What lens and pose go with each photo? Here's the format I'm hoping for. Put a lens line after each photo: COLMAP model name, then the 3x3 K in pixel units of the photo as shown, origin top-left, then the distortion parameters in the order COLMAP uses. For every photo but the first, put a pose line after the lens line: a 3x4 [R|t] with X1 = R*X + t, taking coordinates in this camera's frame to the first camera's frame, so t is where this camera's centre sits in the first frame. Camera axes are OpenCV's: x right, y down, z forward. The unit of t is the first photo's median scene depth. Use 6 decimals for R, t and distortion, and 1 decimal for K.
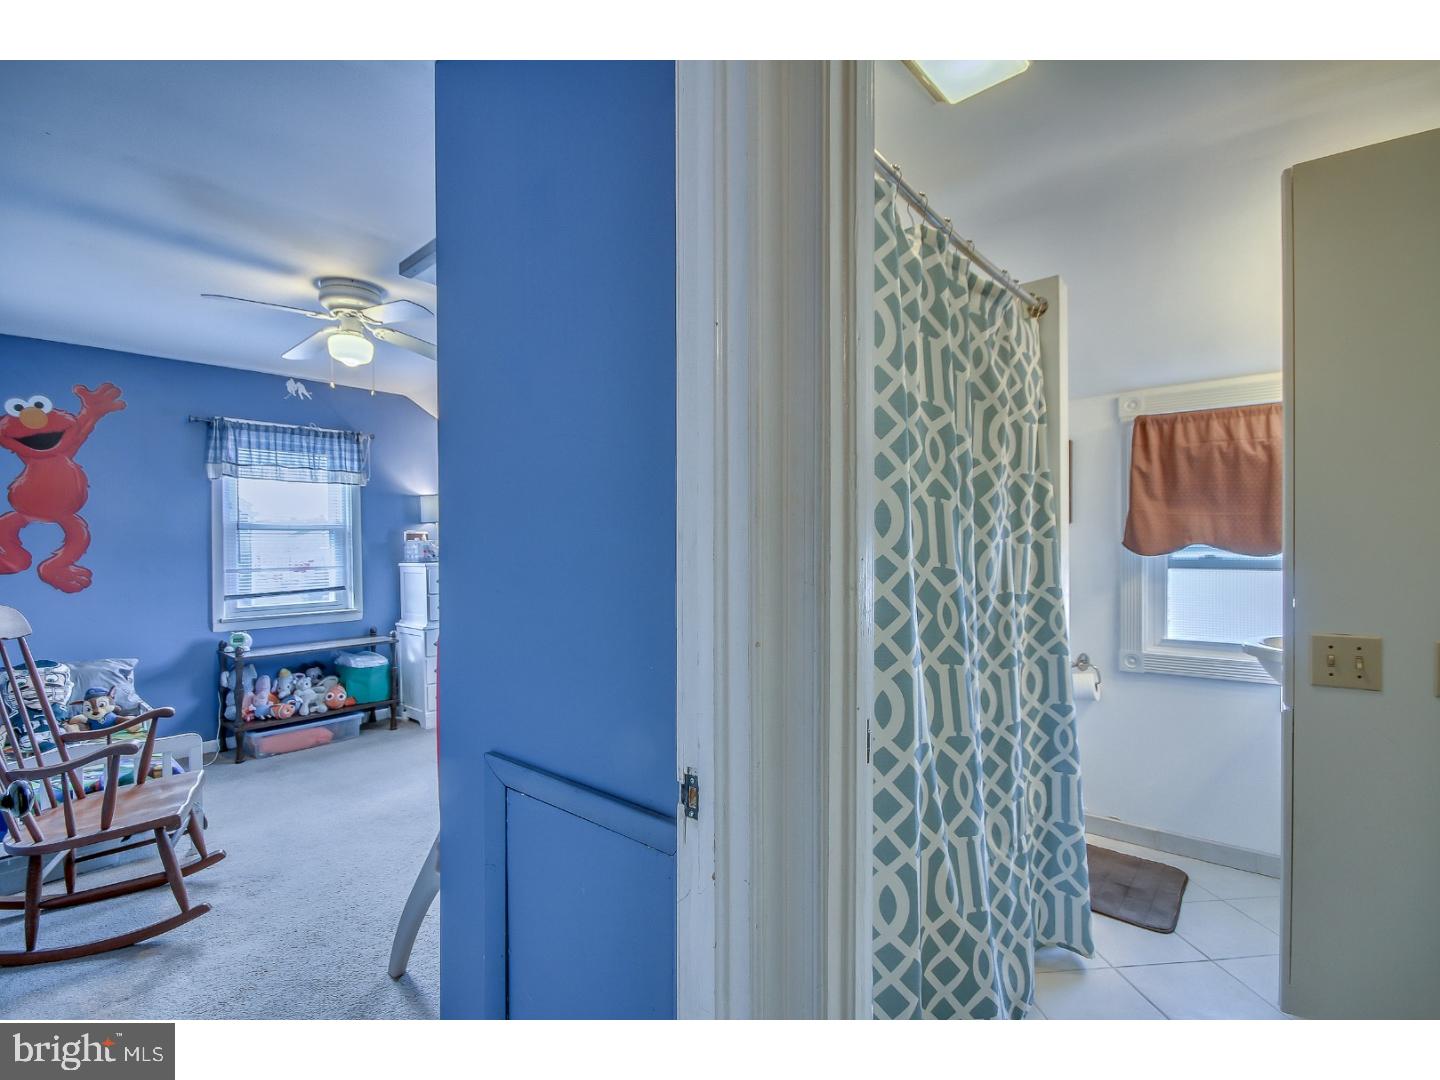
lens RADIAL K [[657.8, 0, 718.1], [0, 657.8, 561.2], [0, 0, 1]] dist [0.041115, -0.027318]
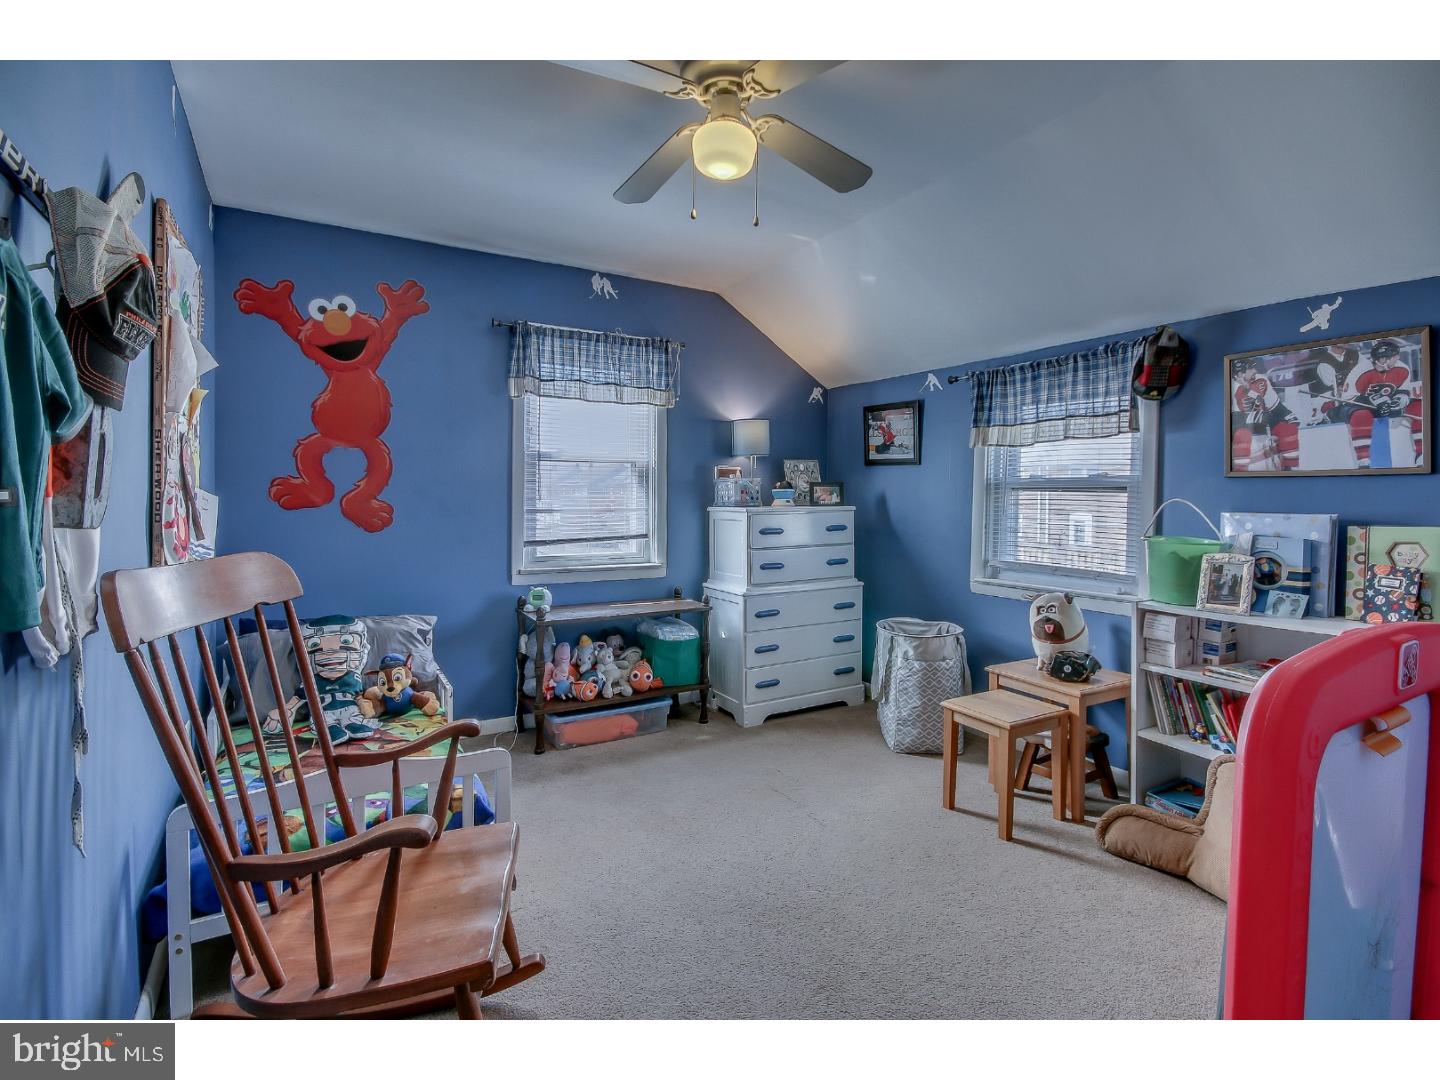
lens RADIAL K [[696.3, 0, 726.5], [0, 696.3, 531.6], [0, 0, 1]] dist [-0.002868, -0.000725]
pose [[0.947008, 0.033007, -0.319509, -0.236969], [-0.024823, 0.999252, 0.029654, 0.008337], [0.320249, -0.020151, 0.947119, 0.276943]]
